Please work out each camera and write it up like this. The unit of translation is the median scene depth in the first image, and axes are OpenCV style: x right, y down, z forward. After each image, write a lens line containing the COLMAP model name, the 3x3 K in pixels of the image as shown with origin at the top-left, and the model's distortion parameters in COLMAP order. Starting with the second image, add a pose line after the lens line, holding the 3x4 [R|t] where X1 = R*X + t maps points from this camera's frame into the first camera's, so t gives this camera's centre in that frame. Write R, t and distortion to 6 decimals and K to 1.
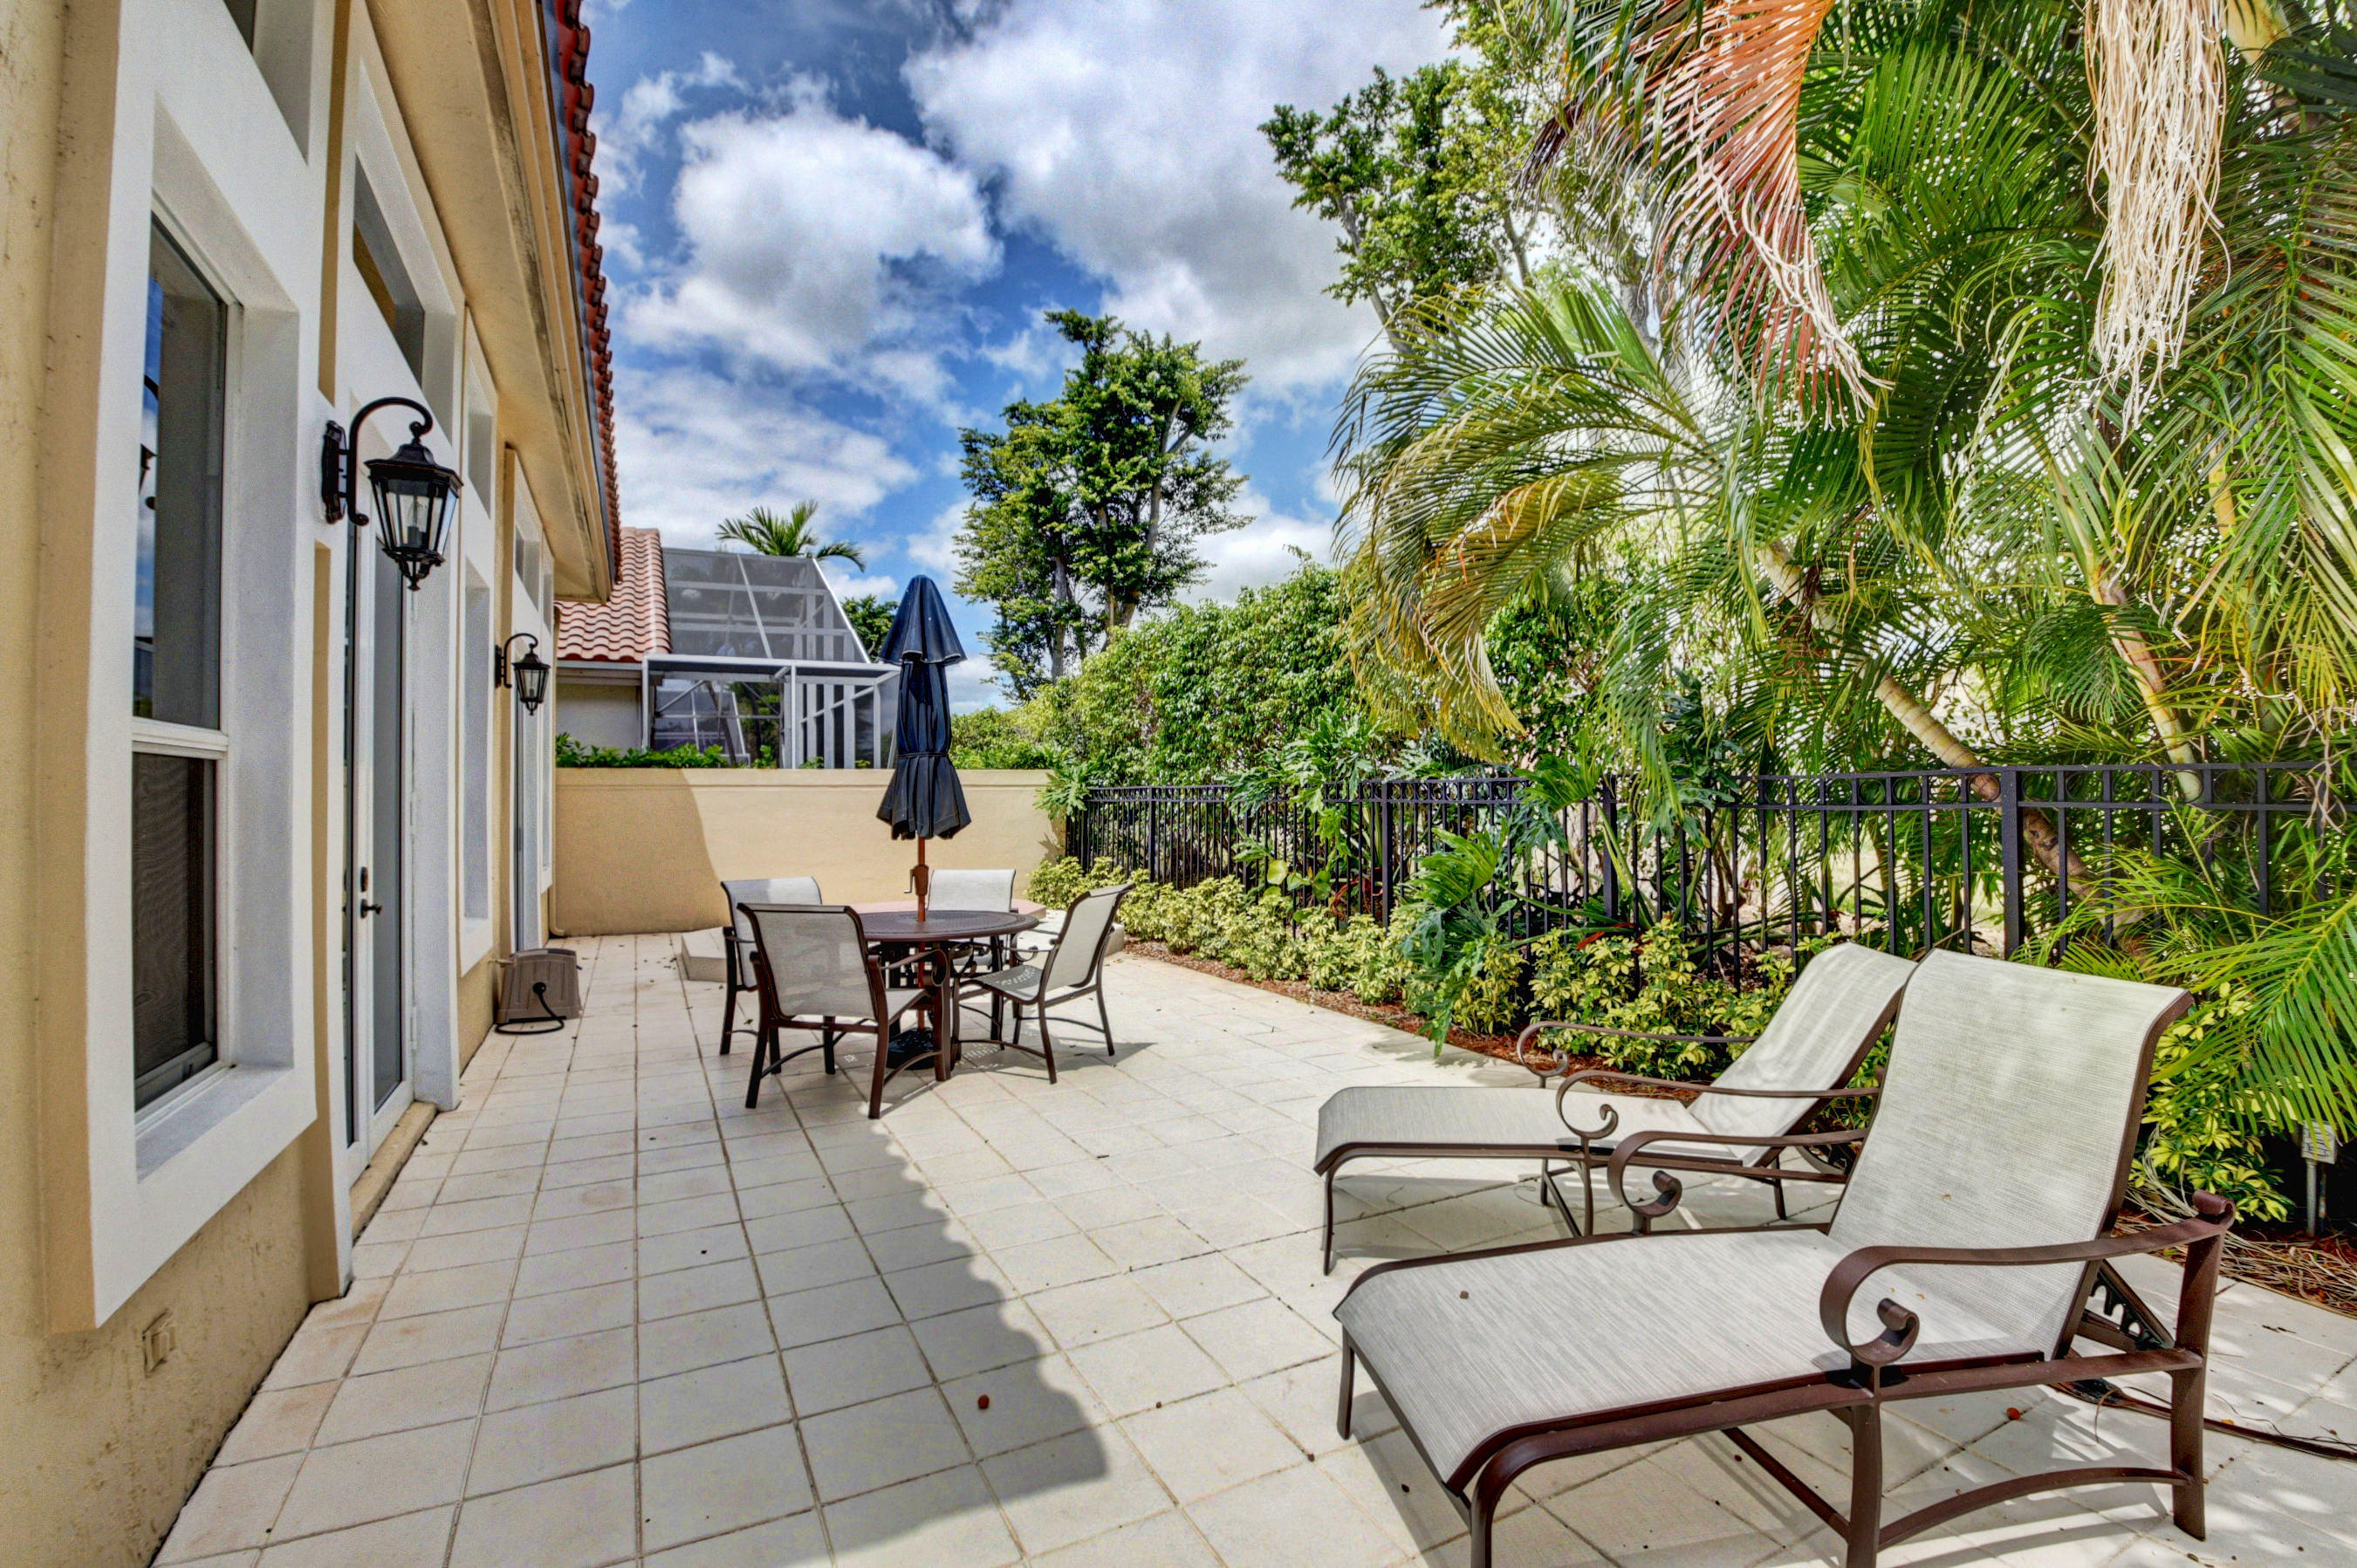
lens RADIAL K [[1048.1, 0, 1176.2], [0, 1048.1, 792.6], [0, 0, 1]] dist [-0.028251, -0.002113]
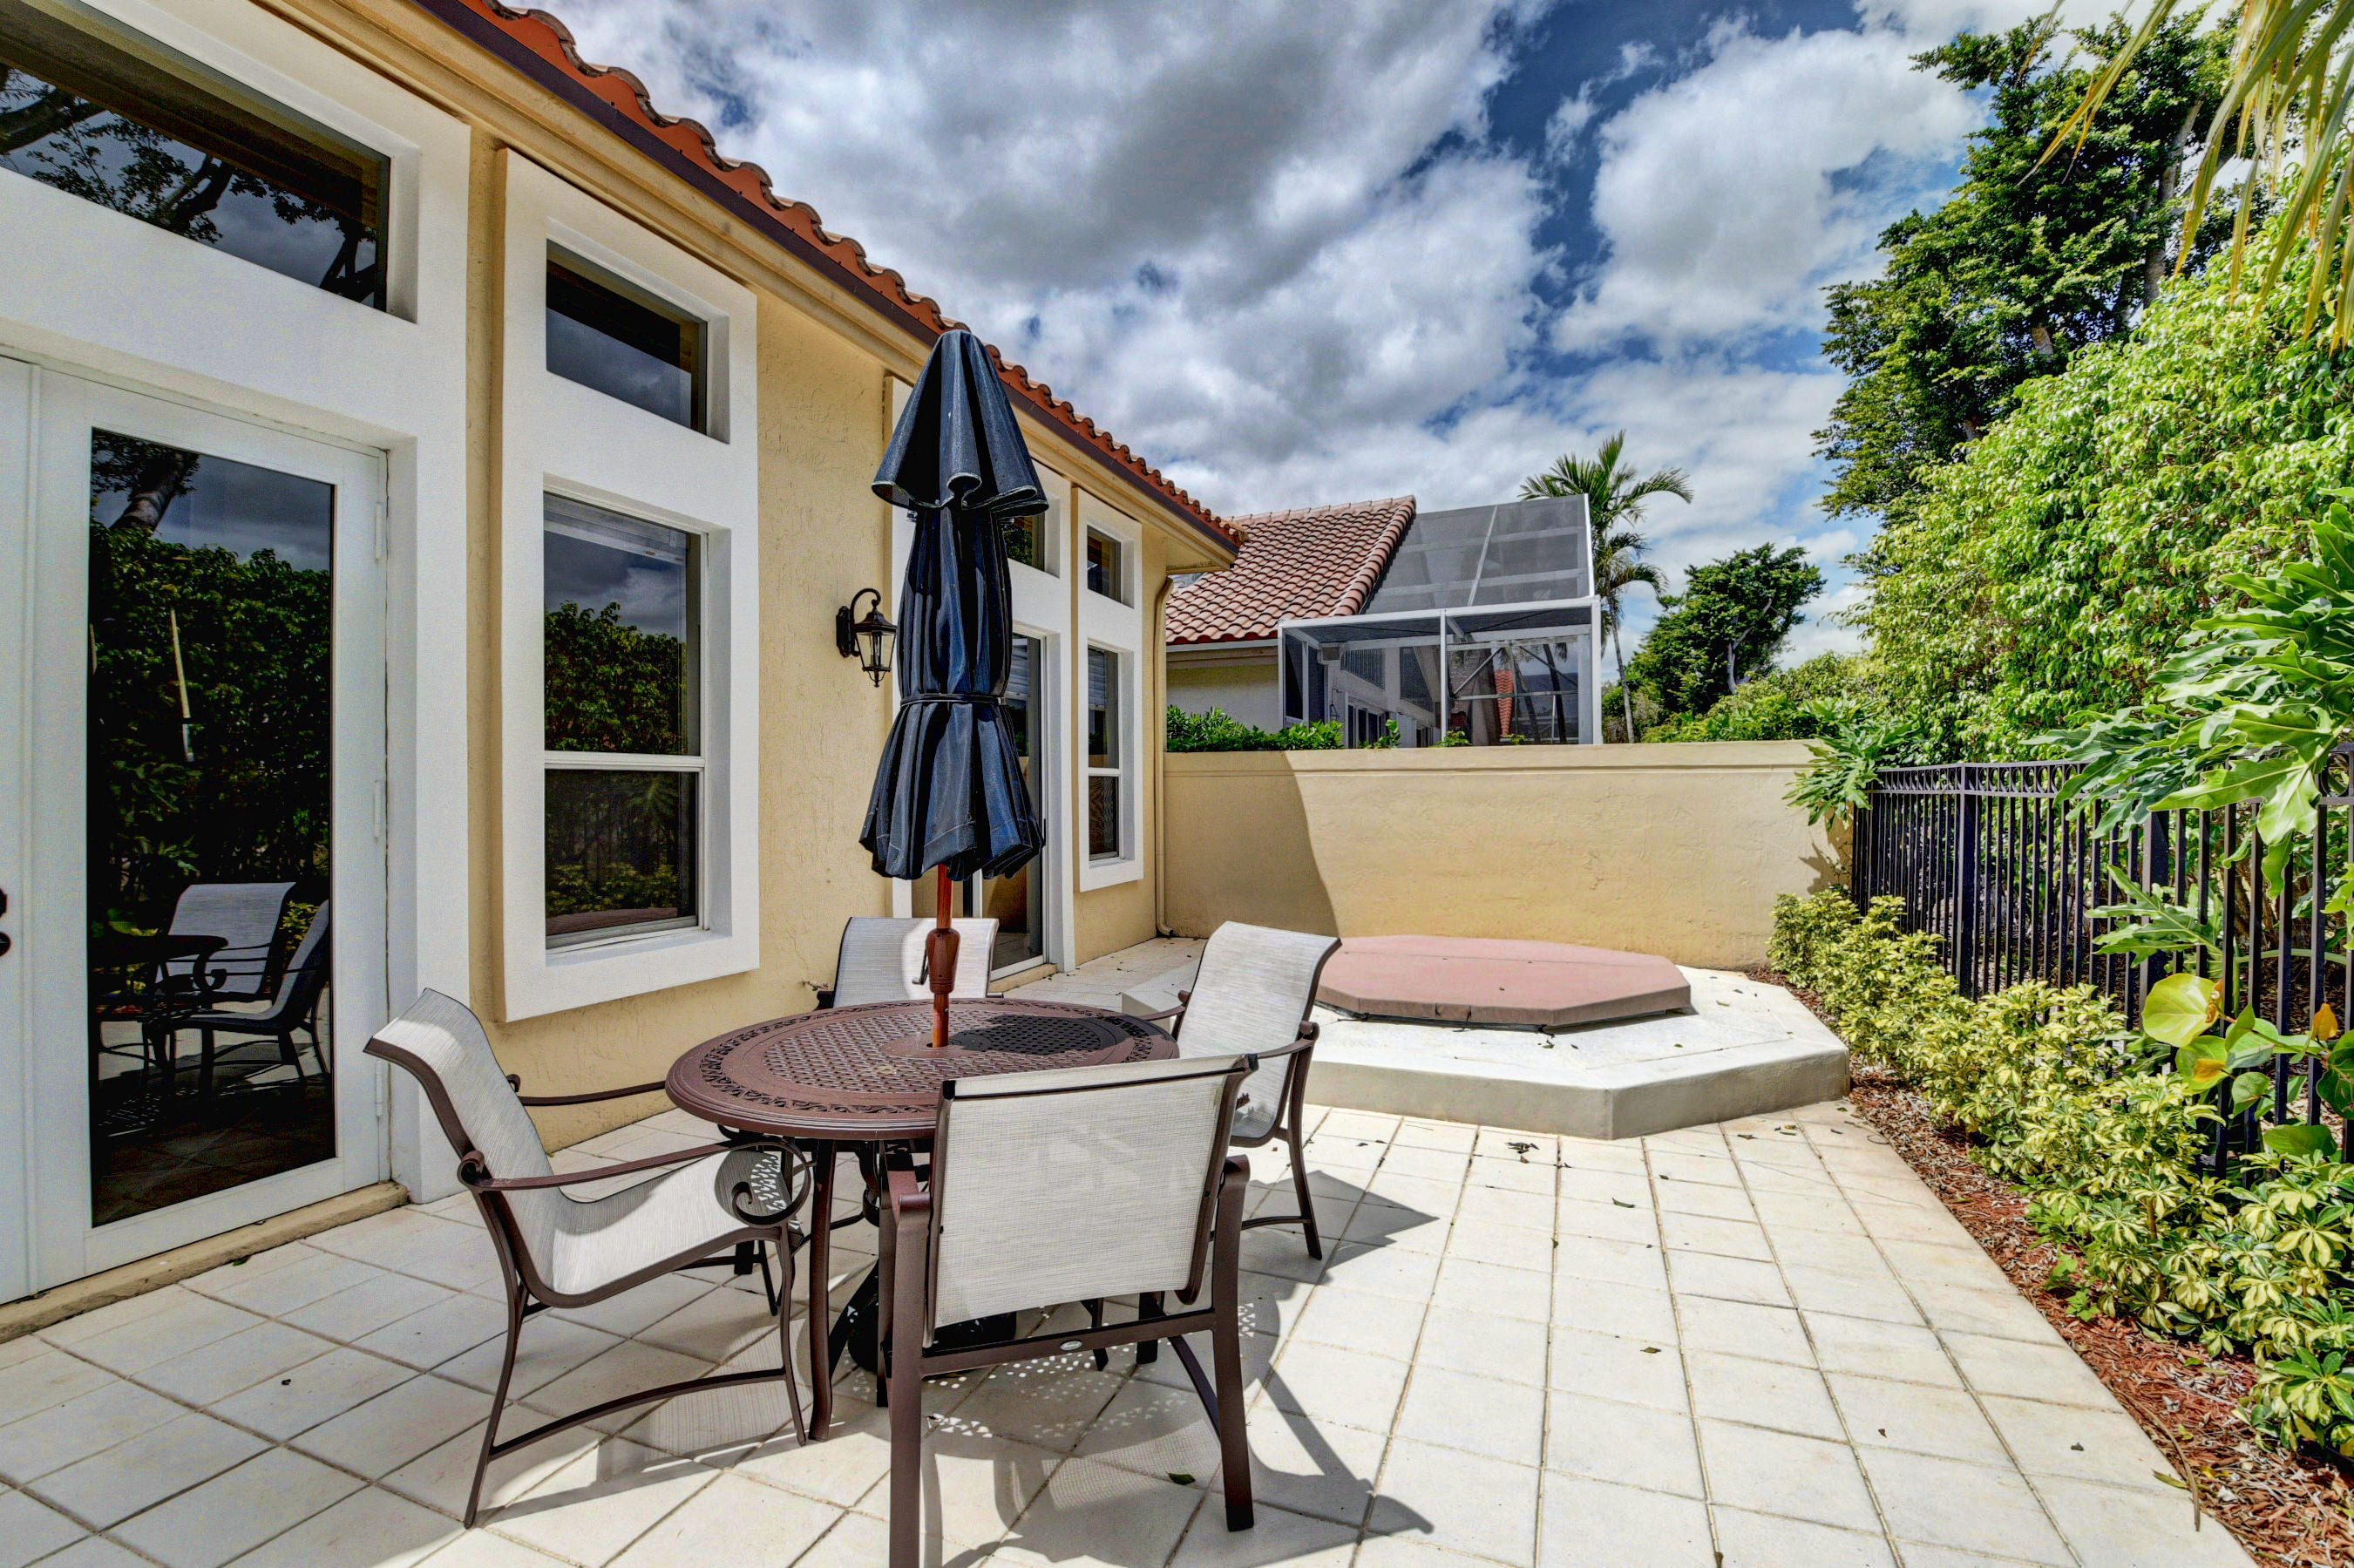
lens RADIAL K [[1046.8, 0, 1169.7], [0, 1046.8, 781.2], [0, 0, 1]] dist [-0.028251, -0.002113]
pose [[0.653506, -0.004010, -0.756910, 0.050889], [0.005573, 0.999984, -0.000487, 0.000230], [0.756901, -0.003900, 0.653518, 0.207812]]
